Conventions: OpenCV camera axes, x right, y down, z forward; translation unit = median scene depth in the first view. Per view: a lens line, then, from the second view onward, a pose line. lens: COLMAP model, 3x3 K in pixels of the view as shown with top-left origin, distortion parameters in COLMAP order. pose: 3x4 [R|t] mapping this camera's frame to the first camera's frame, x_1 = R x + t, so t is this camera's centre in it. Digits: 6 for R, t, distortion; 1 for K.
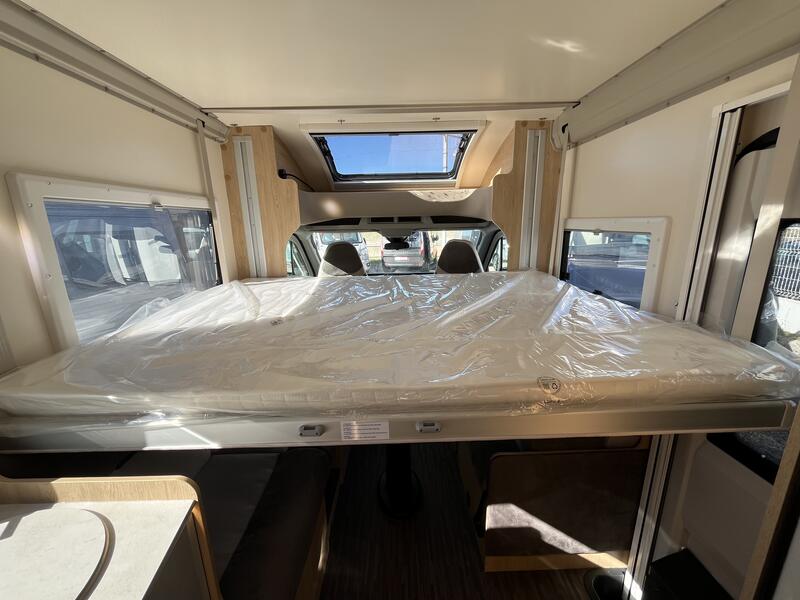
lens RADIAL K [[326.9, 0, 402.9], [0, 326.9, 300.6], [0, 0, 1]] dist [-0.001117, -0.000048]
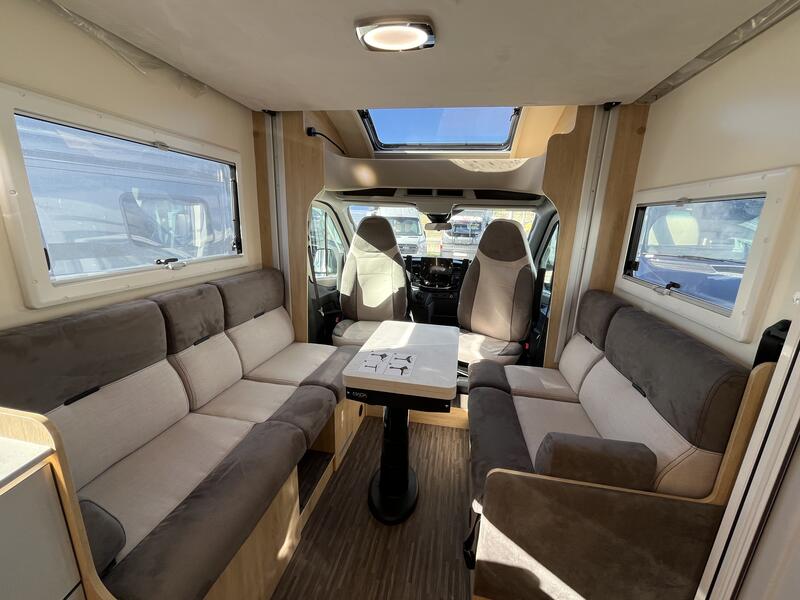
lens RADIAL K [[326.9, 0, 399.6], [0, 326.9, 300.3], [0, 0, 1]] dist [-0.001117, -0.000048]
pose [[0.977442, 0.100526, -0.185748, 0.081440], [-0.098676, 0.994934, 0.019199, 0.039001], [0.186737, -0.000437, 0.982410, 0.096474]]
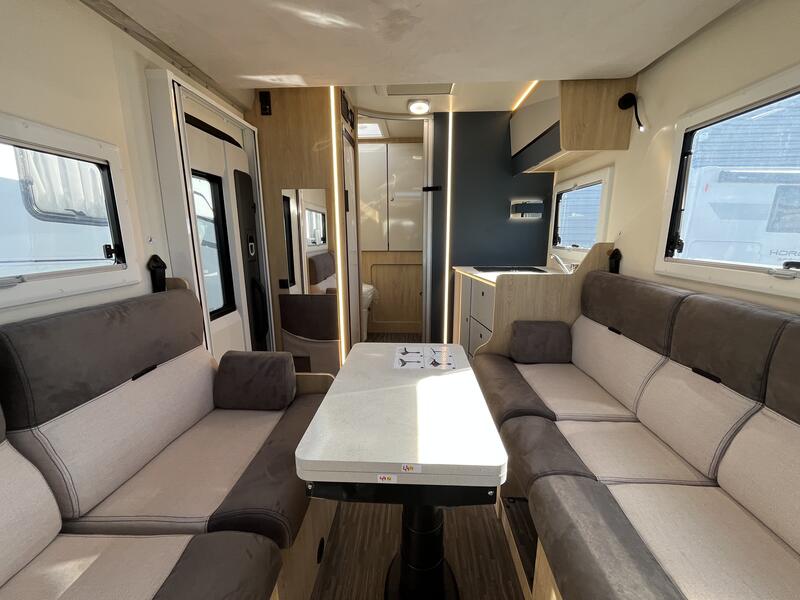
lens RADIAL K [[326.9, 0, 397.4], [0, 326.9, 297.6], [0, 0, 1]] dist [-0.001117, -0.000048]
pose [[-0.997752, 0.010615, 0.066162, -0.010790], [0.037747, 0.904851, 0.424052, -0.114642], [-0.055365, 0.425597, -0.903218, 0.938303]]
